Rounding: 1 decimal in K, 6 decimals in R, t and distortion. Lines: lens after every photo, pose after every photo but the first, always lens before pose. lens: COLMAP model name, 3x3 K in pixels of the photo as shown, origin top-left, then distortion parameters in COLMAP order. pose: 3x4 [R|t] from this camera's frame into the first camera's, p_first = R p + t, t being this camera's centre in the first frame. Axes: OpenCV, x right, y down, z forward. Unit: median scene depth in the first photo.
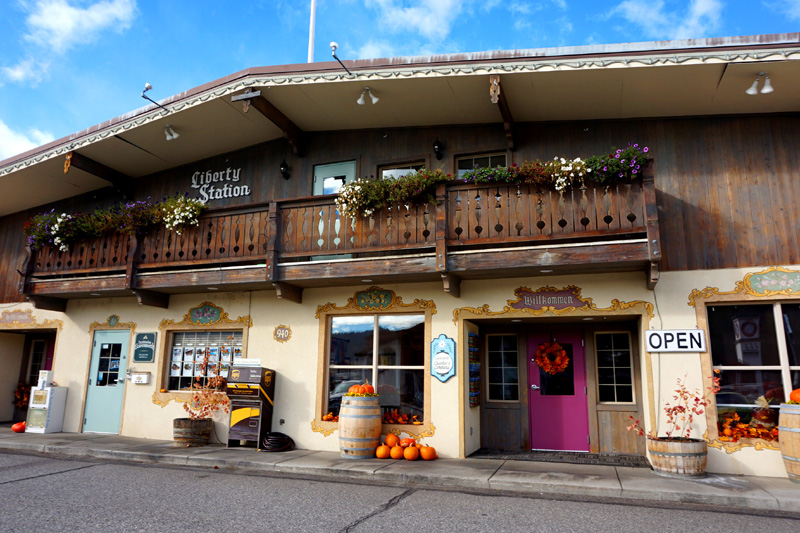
lens RADIAL K [[545.1, 0, 402.4], [0, 545.1, 265.3], [0, 0, 1]] dist [-0.036621, -0.000897]
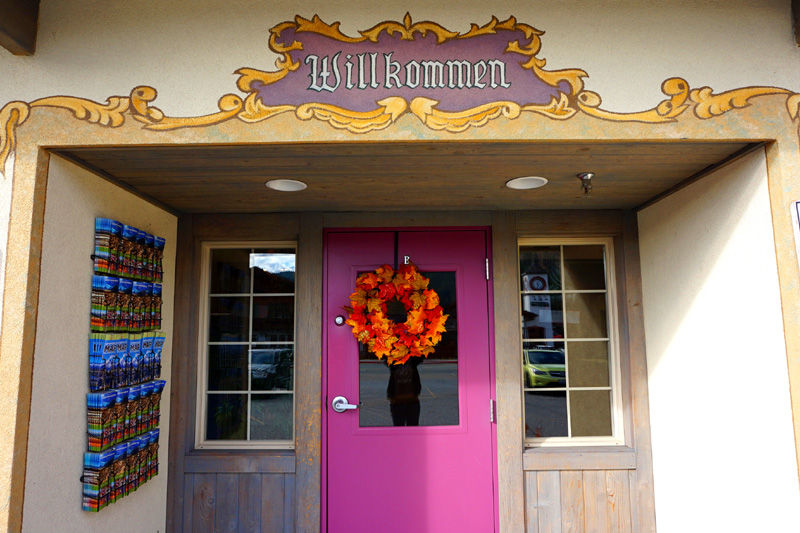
lens RADIAL K [[545.1, 0, 400.3], [0, 545.1, 266.9], [0, 0, 1]] dist [-0.036621, -0.000897]
pose [[0.946755, 0.019033, 0.321392, 0.176964], [-0.048082, 0.995414, 0.082693, 0.119104], [-0.318344, -0.093744, 0.943329, 0.715847]]
